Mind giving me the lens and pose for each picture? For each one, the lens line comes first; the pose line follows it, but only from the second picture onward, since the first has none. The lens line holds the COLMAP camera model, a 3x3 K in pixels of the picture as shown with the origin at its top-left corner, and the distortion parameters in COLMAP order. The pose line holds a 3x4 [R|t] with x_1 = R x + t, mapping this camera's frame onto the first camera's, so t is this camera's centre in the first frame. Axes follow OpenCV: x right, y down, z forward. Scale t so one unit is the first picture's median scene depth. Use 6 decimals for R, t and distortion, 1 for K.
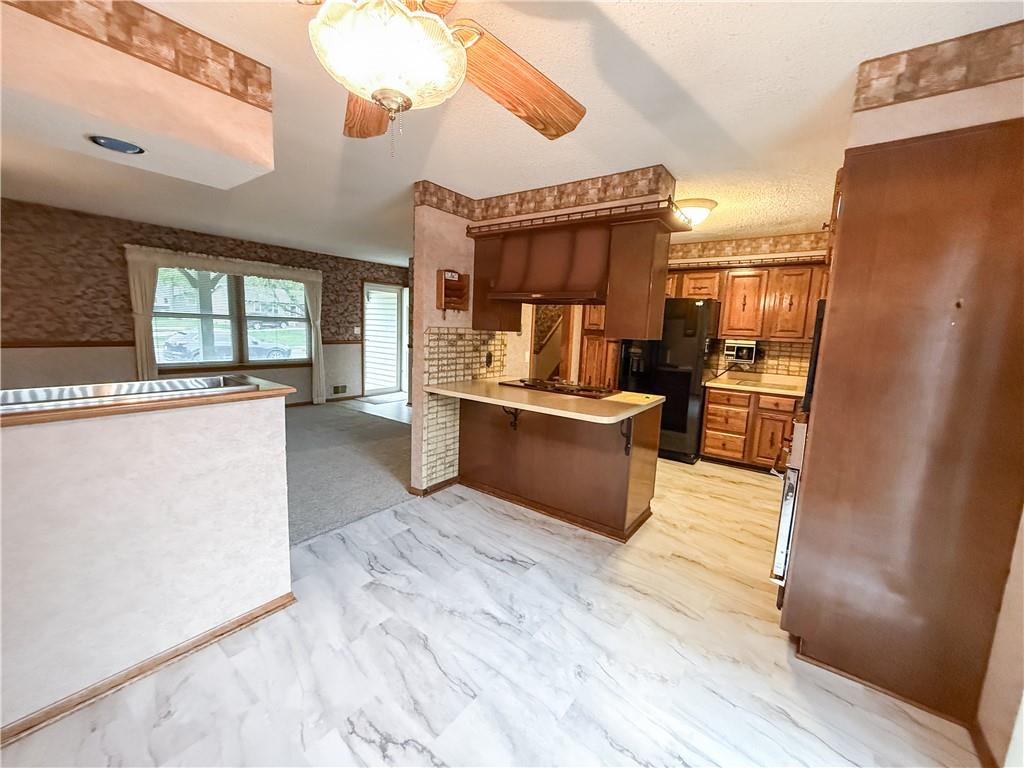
lens RADIAL K [[408.4, 0, 509.3], [0, 408.4, 383.8], [0, 0, 1]] dist [0.000449, -0.000407]
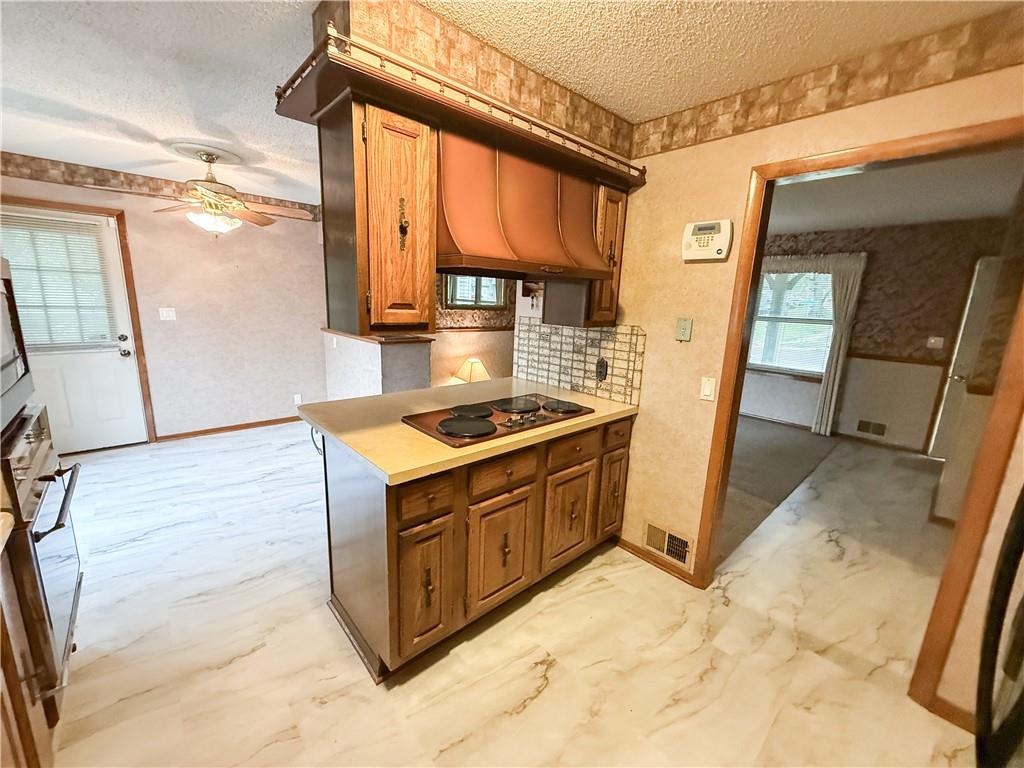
lens RADIAL K [[408.4, 0, 511.4], [0, 408.4, 383.2], [0, 0, 1]] dist [0.000449, -0.000407]
pose [[-0.190560, 0.150461, -0.970077, 0.517212], [-0.182483, 0.965532, 0.185603, -0.111773], [0.964566, 0.212391, -0.156535, 0.800030]]
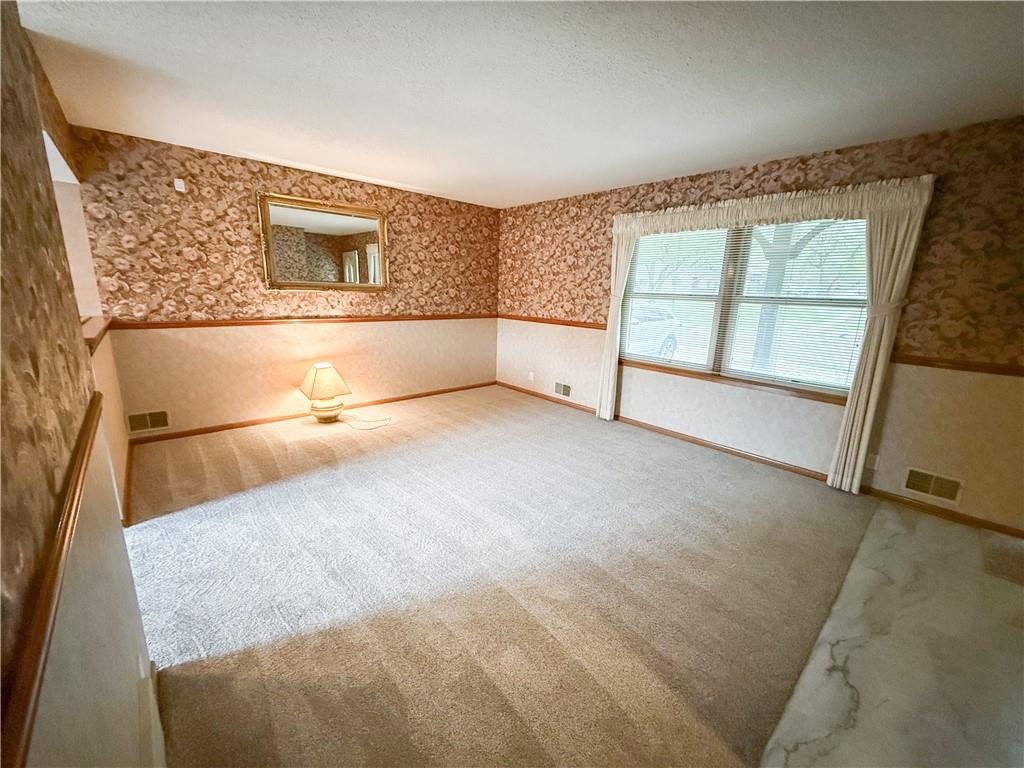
lens RADIAL K [[408.4, 0, 512.3], [0, 408.4, 382.9], [0, 0, 1]] dist [0.000449, -0.000407]
pose [[-0.196171, 0.170993, -0.965546, 0.034420], [-0.176728, 0.962388, 0.206340, -0.136043], [0.964512, 0.211117, -0.158573, 1.008356]]
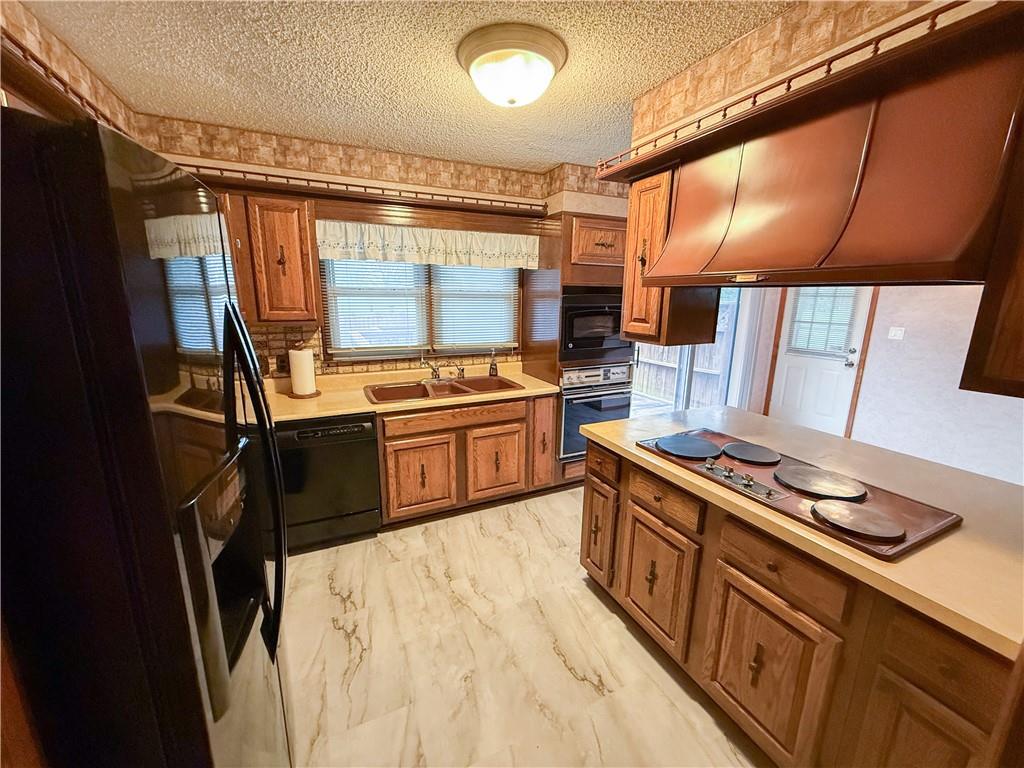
lens RADIAL K [[408.4, 0, 504.1], [0, 408.4, 380.9], [0, 0, 1]] dist [0.000449, -0.000407]
pose [[-0.879191, -0.149295, 0.452476, 0.138360], [0.019981, 0.937255, 0.348072, -0.184867], [-0.476050, 0.315062, -0.821043, 1.081349]]
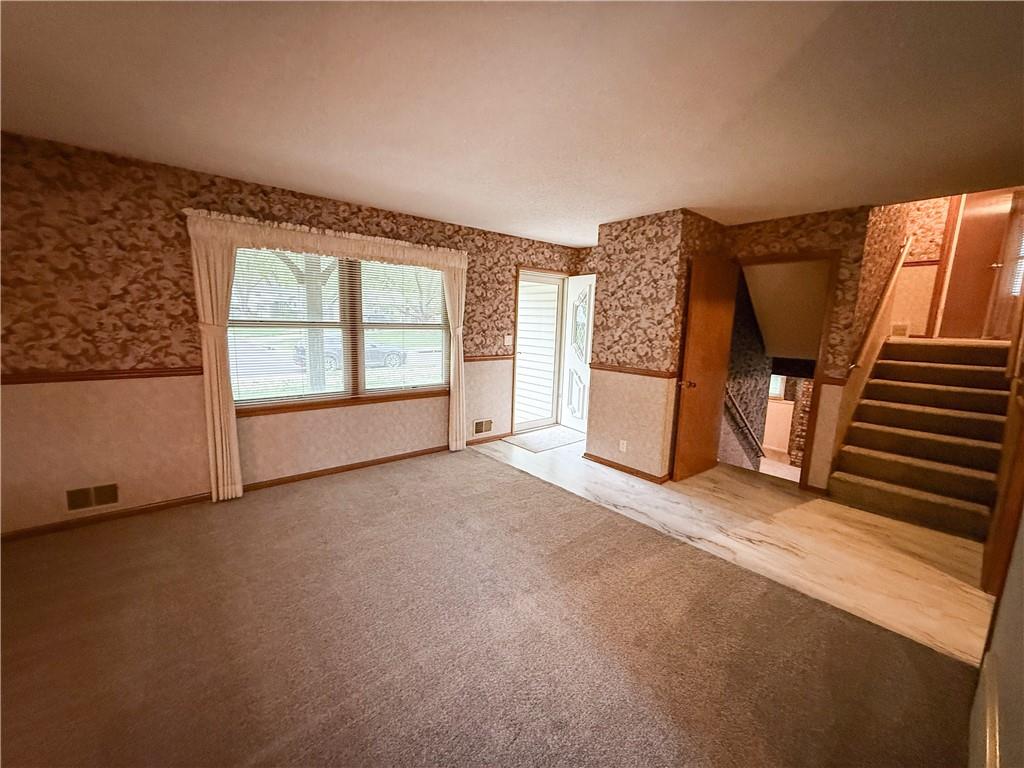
lens RADIAL K [[408.4, 0, 509.4], [0, 408.4, 382.2], [0, 0, 1]] dist [0.000449, -0.000407]
pose [[0.972312, 0.020335, -0.232799, -0.329538], [-0.020359, 0.999790, 0.002301, -0.096695], [0.232797, 0.002502, 0.972522, 0.526171]]
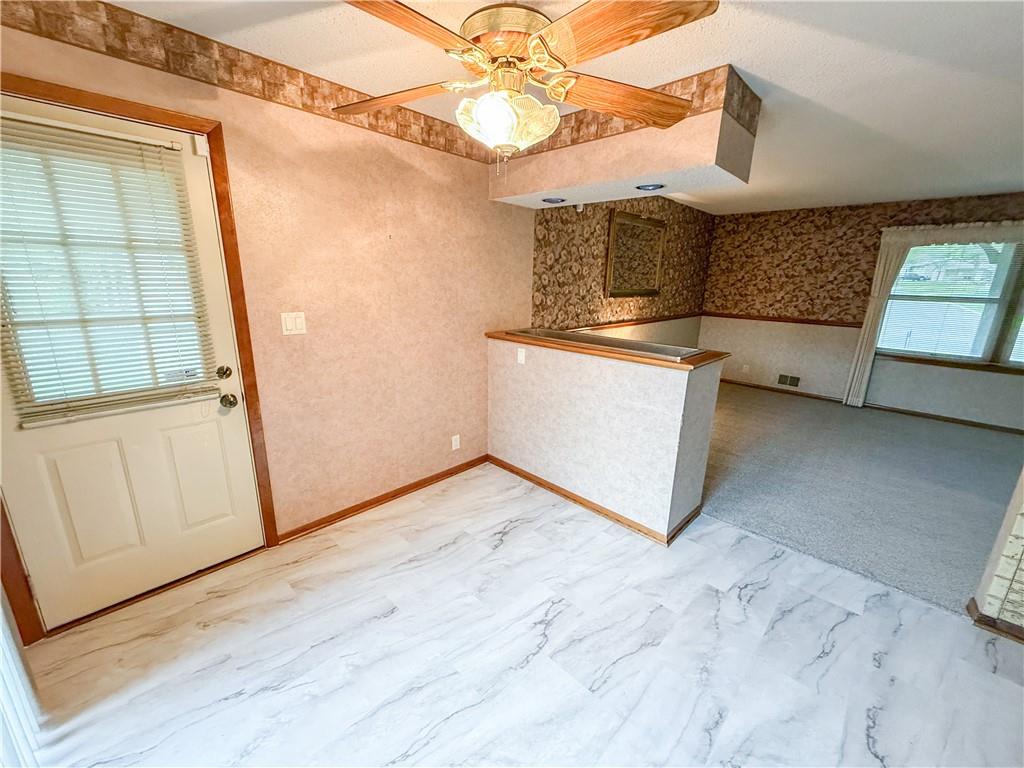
lens RADIAL K [[408.4, 0, 509.4], [0, 408.4, 383.3], [0, 0, 1]] dist [0.000449, -0.000407]
pose [[-0.131371, 0.205744, -0.969748, 0.251893], [-0.165663, 0.959914, 0.226099, -0.045572], [0.977393, 0.190354, -0.092021, 0.256576]]
